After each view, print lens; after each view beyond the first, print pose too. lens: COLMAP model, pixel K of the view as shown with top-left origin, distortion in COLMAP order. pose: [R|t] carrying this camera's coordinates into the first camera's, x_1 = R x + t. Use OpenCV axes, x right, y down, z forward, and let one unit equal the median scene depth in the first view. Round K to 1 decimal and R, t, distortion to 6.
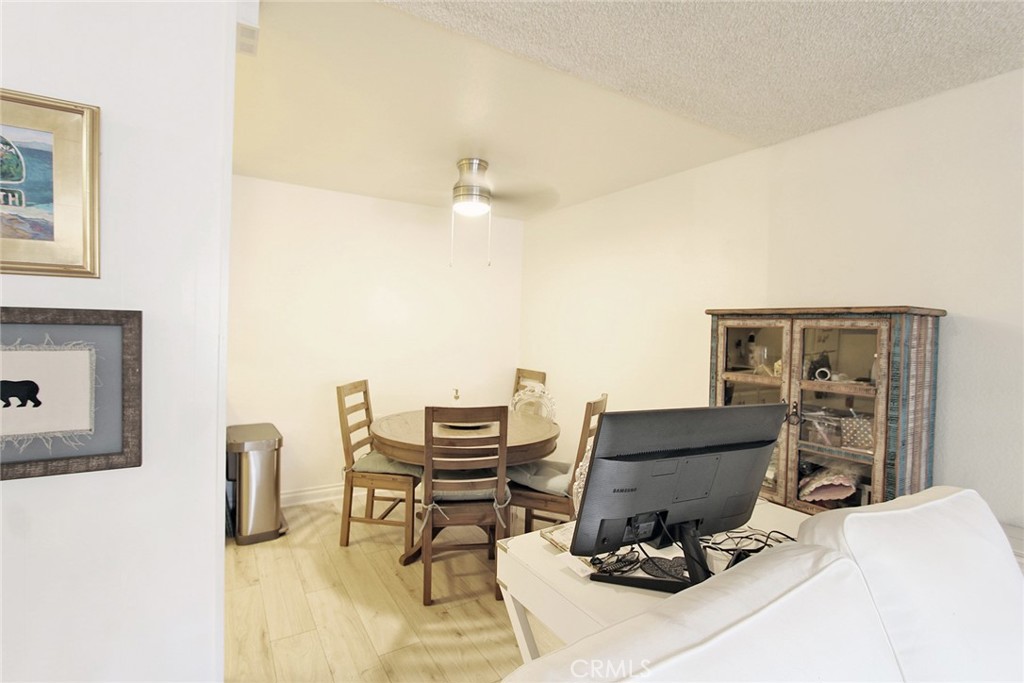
lens RADIAL K [[474.6, 0, 500.6], [0, 474.6, 333.4], [0, 0, 1]] dist [-0.019605, 0.002133]
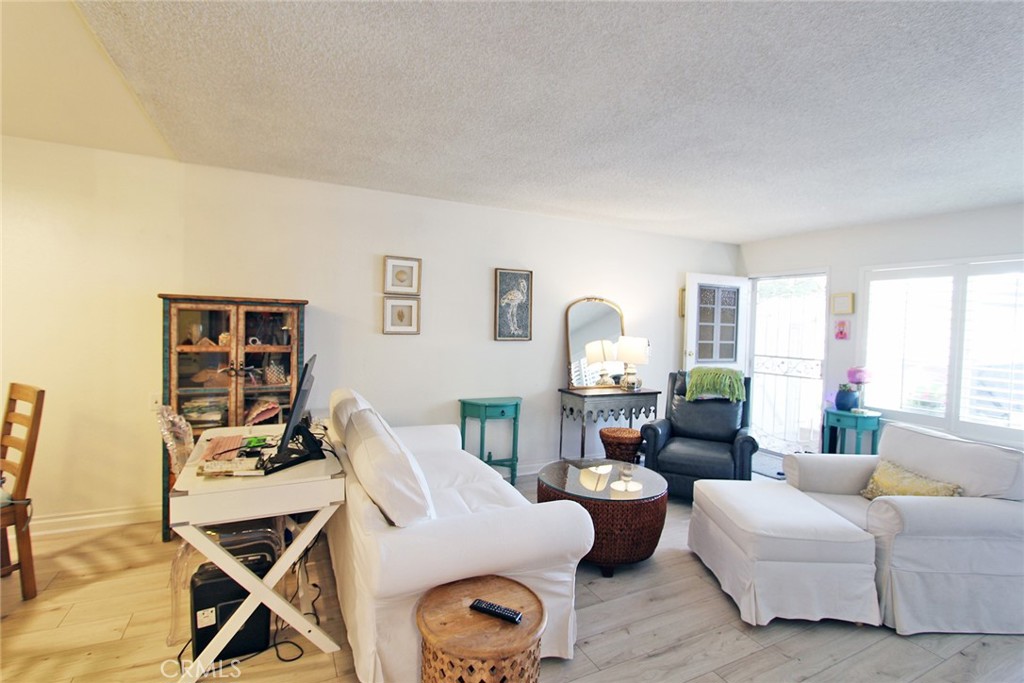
lens RADIAL K [[474.6, 0, 510.1], [0, 474.6, 337.8], [0, 0, 1]] dist [-0.019605, 0.002133]
pose [[0.082797, -0.051609, 0.995229, -0.647712], [-0.013438, 0.998510, 0.052897, -0.014176], [-0.996476, -0.017753, 0.081980, 0.034929]]
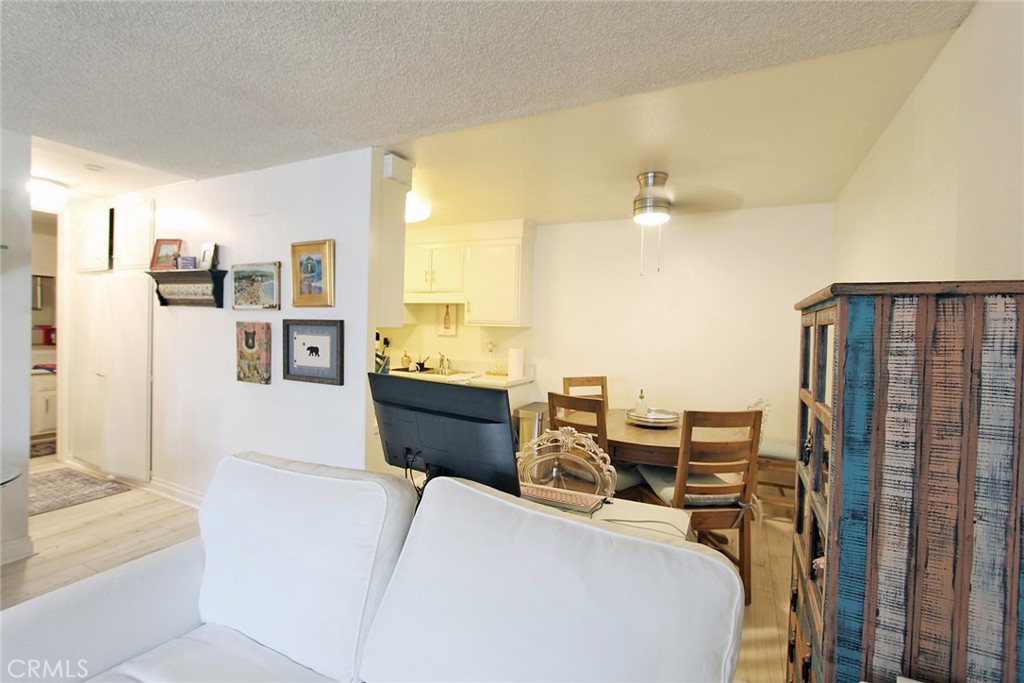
lens RADIAL K [[474.6, 0, 503.9], [0, 474.6, 338.6], [0, 0, 1]] dist [-0.019605, 0.002133]
pose [[0.525325, 0.012406, -0.850811, 0.814414], [-0.024405, 0.999702, -0.000492, 0.013309], [0.850552, 0.021022, 0.525471, 0.209240]]
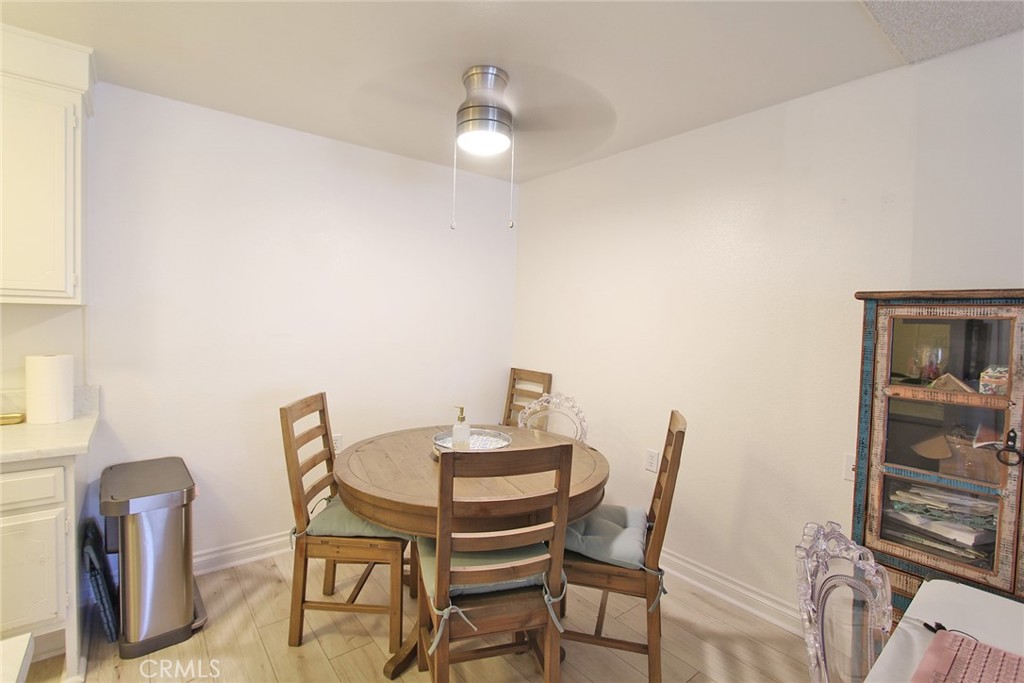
lens RADIAL K [[474.6, 0, 496.7], [0, 474.6, 334.3], [0, 0, 1]] dist [-0.019605, 0.002133]
pose [[0.993443, -0.003236, 0.114286, -0.149302], [0.000223, 0.999652, 0.026368, -0.007405], [-0.114332, -0.026170, 0.993098, 0.388287]]
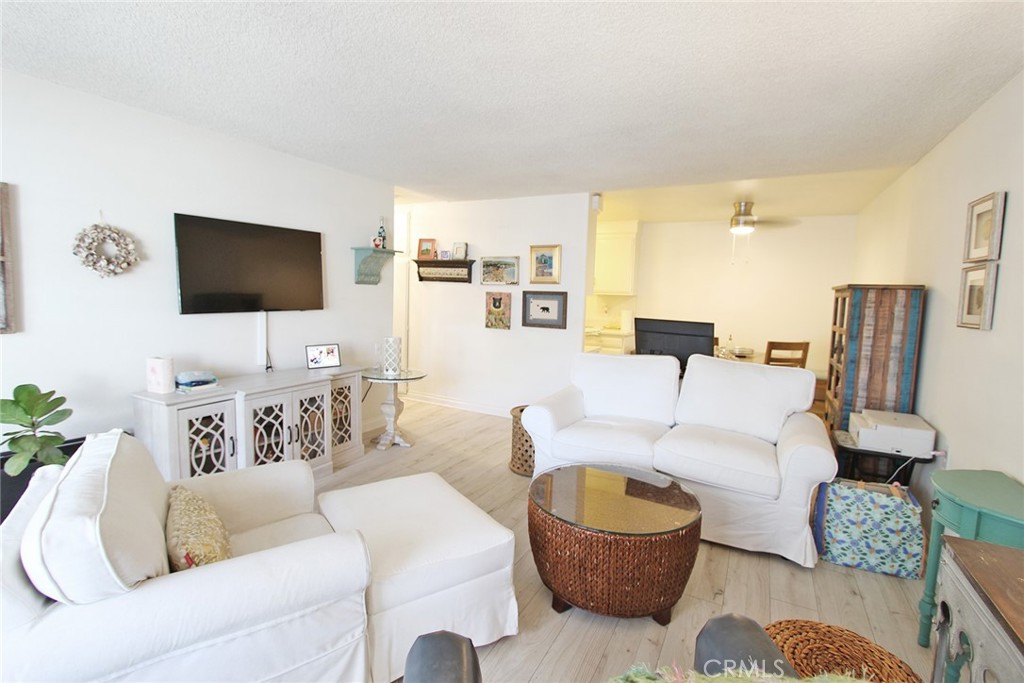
lens RADIAL K [[474.6, 0, 505.7], [0, 474.6, 337.9], [0, 0, 1]] dist [-0.019605, 0.002133]
pose [[0.501525, 0.074776, -0.861906, 1.249242], [-0.029431, 0.997156, 0.069385, 0.040360], [0.864643, -0.009432, 0.502299, -0.755390]]
